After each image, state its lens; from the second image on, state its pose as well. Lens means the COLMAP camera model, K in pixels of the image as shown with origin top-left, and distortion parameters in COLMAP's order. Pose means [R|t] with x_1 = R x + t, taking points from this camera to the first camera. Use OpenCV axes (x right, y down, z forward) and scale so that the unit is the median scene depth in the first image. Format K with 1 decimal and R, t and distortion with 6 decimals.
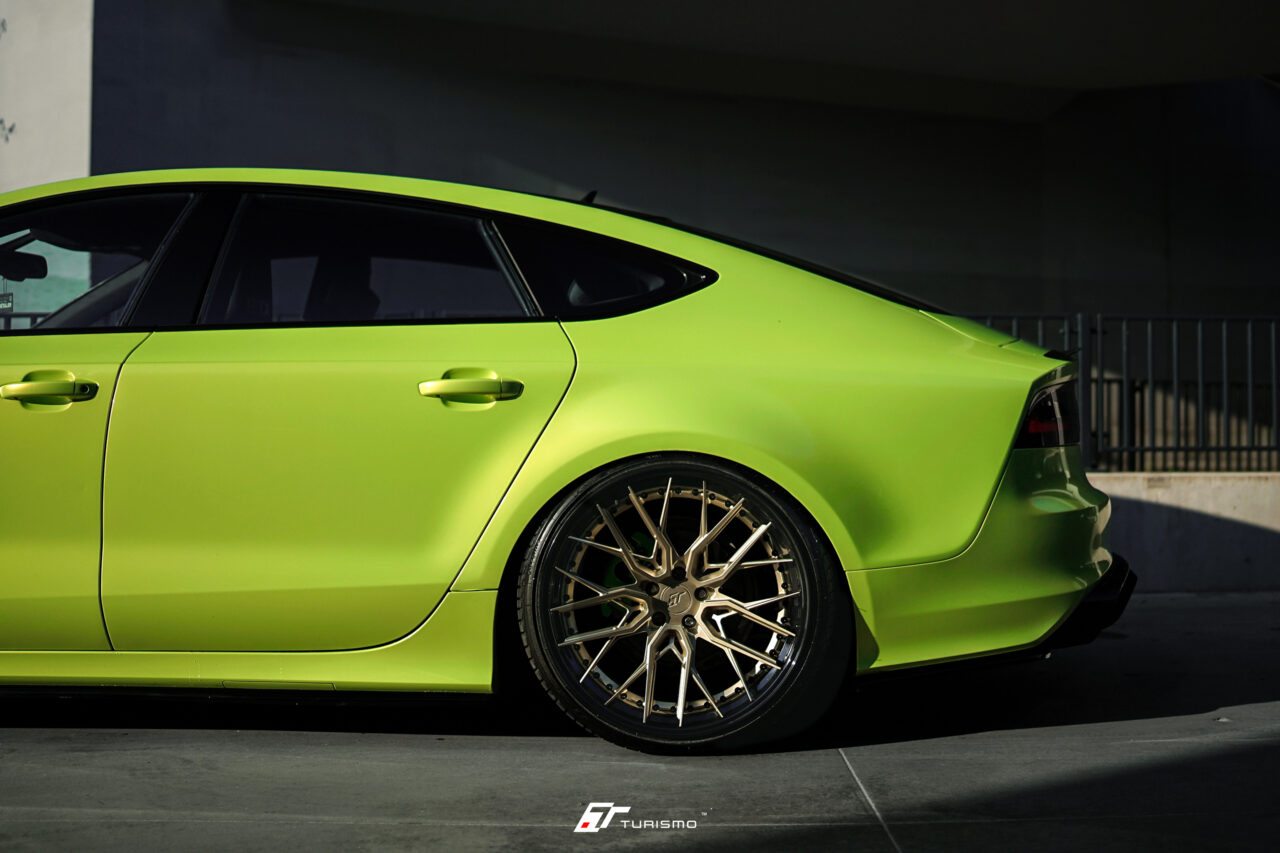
lens RADIAL K [[1328.9, 0, 640.0], [0, 1328.9, 426.5], [0, 0, 1]] dist [-0.181169, 0.021266]
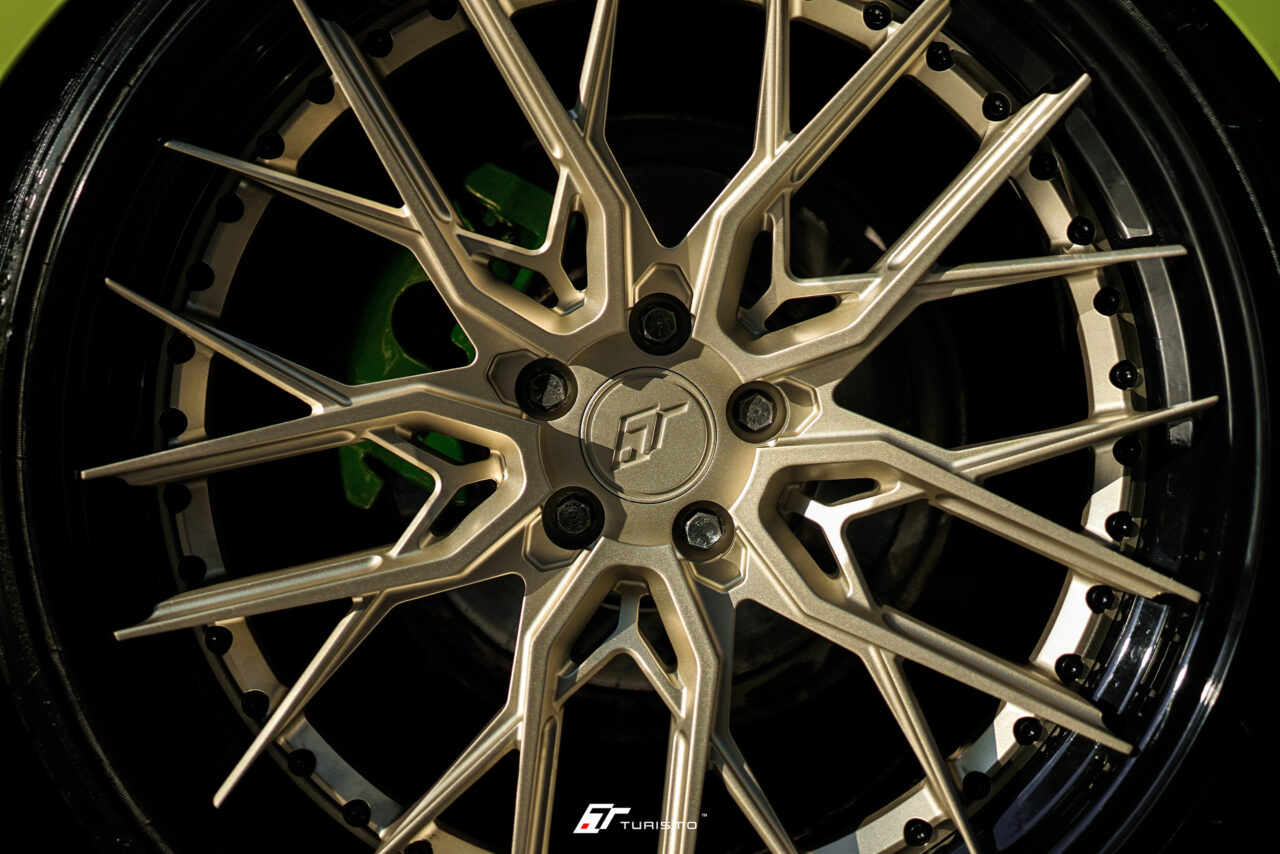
lens RADIAL K [[1290.9, 0, 640.8], [0, 1290.9, 359.0], [0, 0, 1]] dist [-0.125933, 0.008859]
pose [[0.999448, 0.005675, 0.032744, 0.018486], [-0.006839, 0.999345, 0.035539, 0.109813], [-0.032520, -0.035744, 0.998832, 0.779033]]
